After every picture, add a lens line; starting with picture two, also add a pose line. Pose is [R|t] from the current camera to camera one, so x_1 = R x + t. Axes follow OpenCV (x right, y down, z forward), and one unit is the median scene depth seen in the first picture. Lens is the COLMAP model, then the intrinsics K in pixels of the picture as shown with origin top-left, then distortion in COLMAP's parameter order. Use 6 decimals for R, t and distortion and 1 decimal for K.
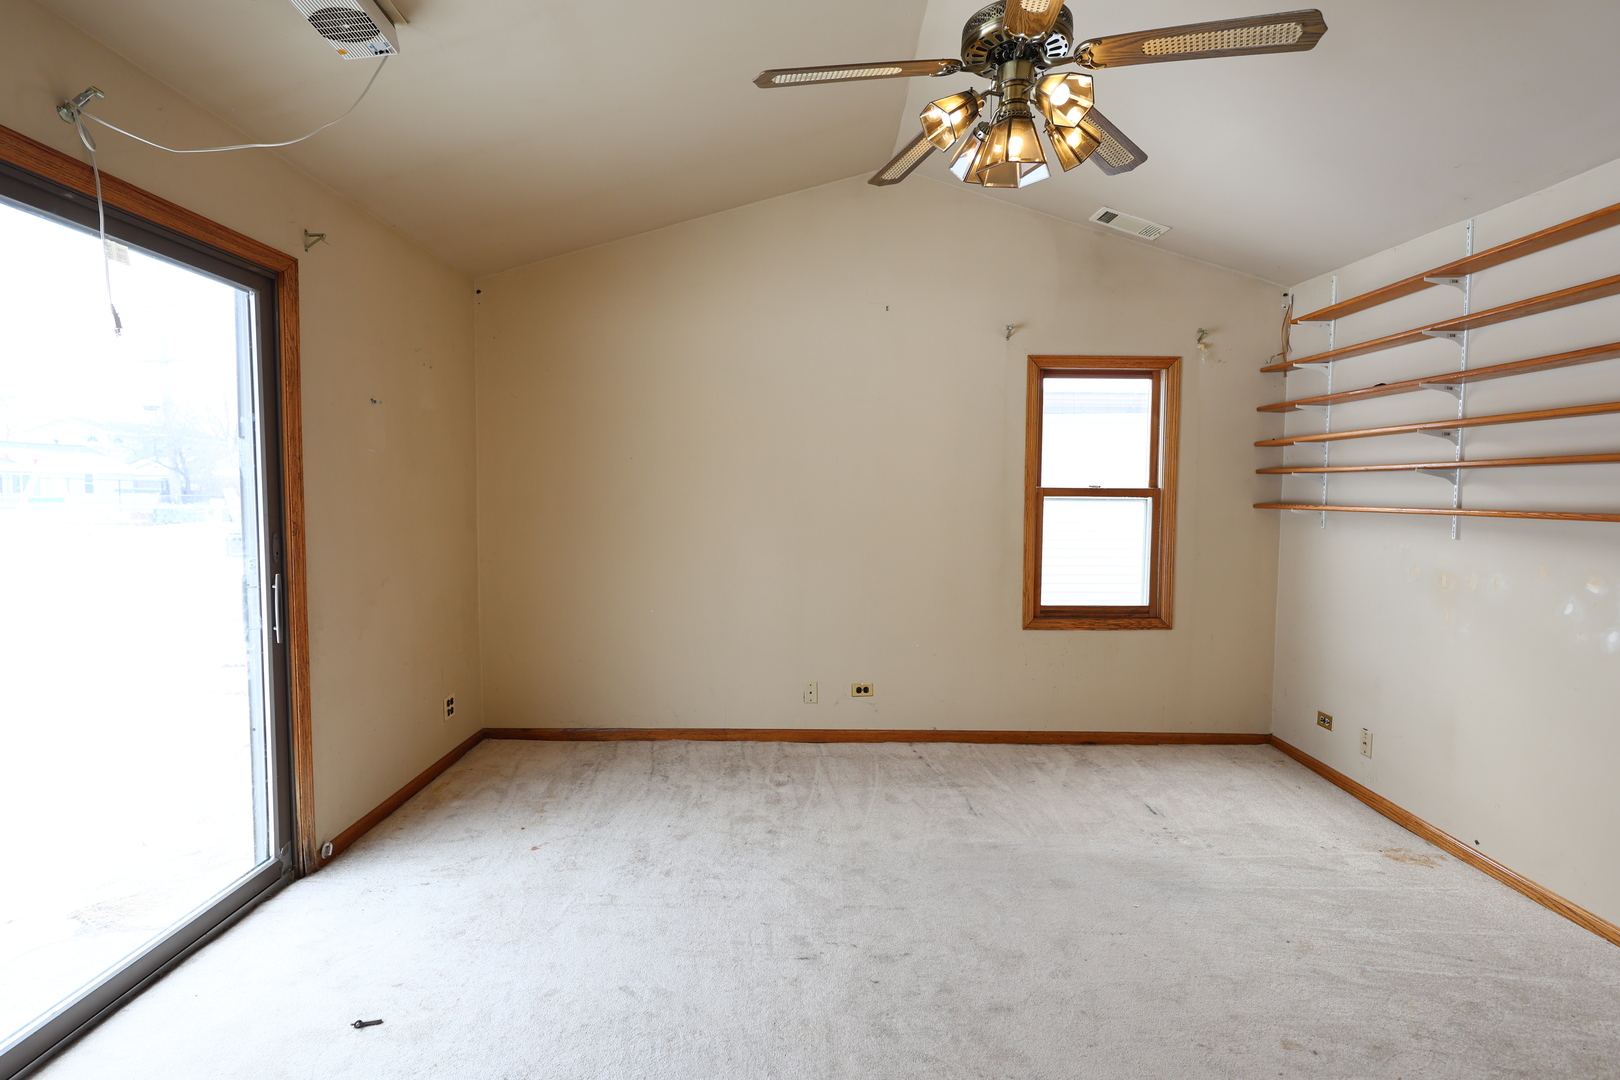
lens RADIAL K [[767.5, 0, 810.0], [0, 767.5, 540.0], [0, 0, 1]] dist [-0.001267, -0.000244]
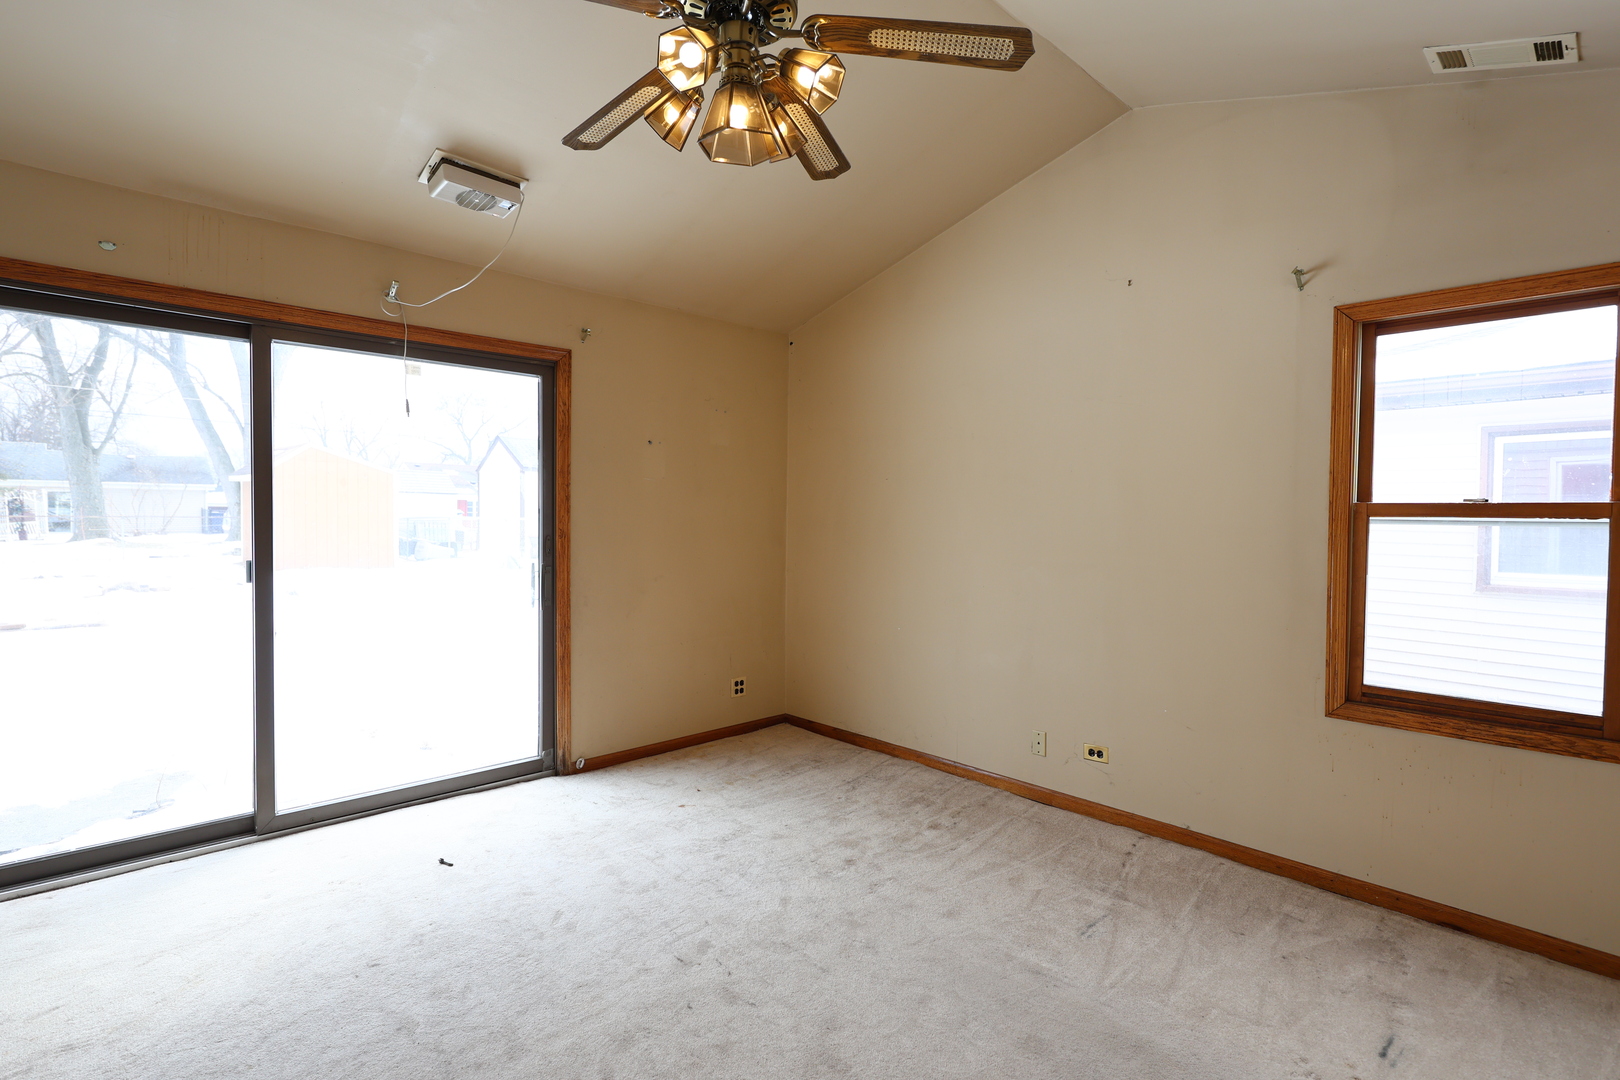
lens RADIAL K [[767.5, 0, 810.0], [0, 767.5, 540.0], [0, 0, 1]] dist [-0.001267, -0.000244]
pose [[0.690567, 0.024587, -0.722851, 0.504247], [-0.050416, 0.998627, -0.014197, -0.004578], [0.721510, 0.046247, 0.690858, 0.236531]]
